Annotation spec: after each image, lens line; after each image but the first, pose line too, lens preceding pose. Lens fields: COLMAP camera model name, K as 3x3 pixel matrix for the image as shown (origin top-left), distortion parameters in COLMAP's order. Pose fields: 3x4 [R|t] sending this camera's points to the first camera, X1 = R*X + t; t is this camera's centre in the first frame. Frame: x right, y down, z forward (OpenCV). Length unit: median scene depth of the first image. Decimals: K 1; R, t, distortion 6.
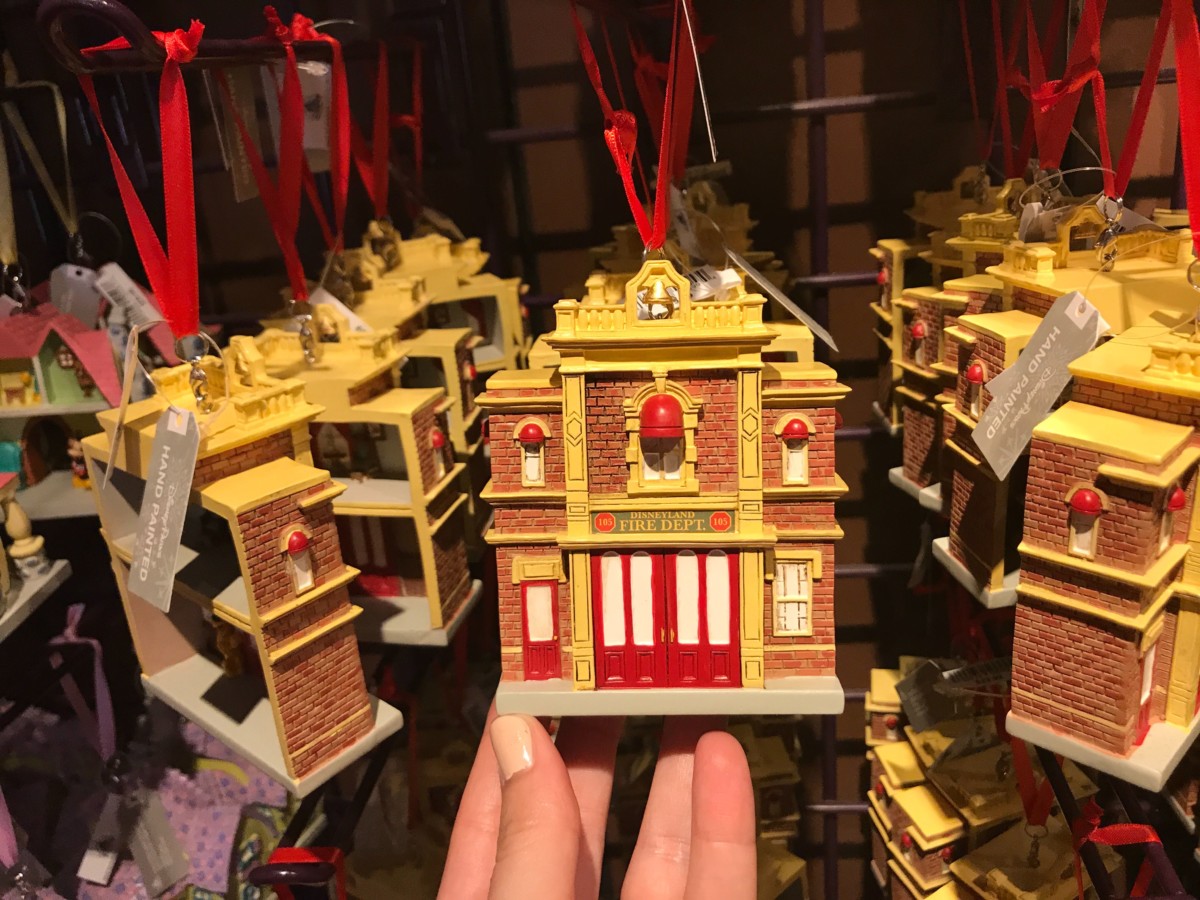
lens RADIAL K [[996.8, 0, 600.0], [0, 996.8, 450.0], [0, 0, 1]] dist [0.006846, -0.000061]
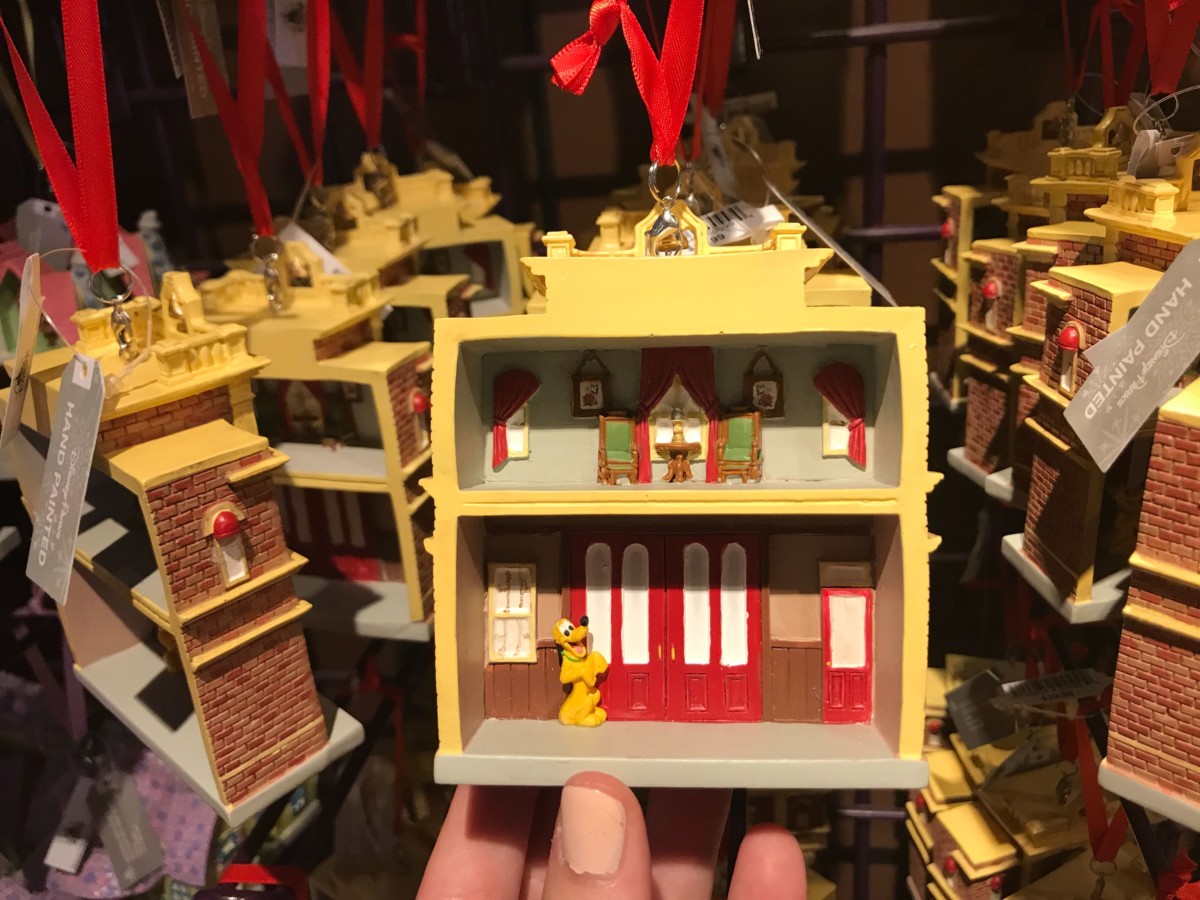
lens RADIAL K [[972.7, 0, 600.0], [0, 972.7, 450.0], [0, 0, 1]] dist [0.006002, 0.004698]
pose [[0.998828, 0.026869, -0.040256, 0.025080], [-0.025473, 0.999070, 0.034777, -0.002961], [0.041153, -0.033711, 0.998584, 0.169252]]
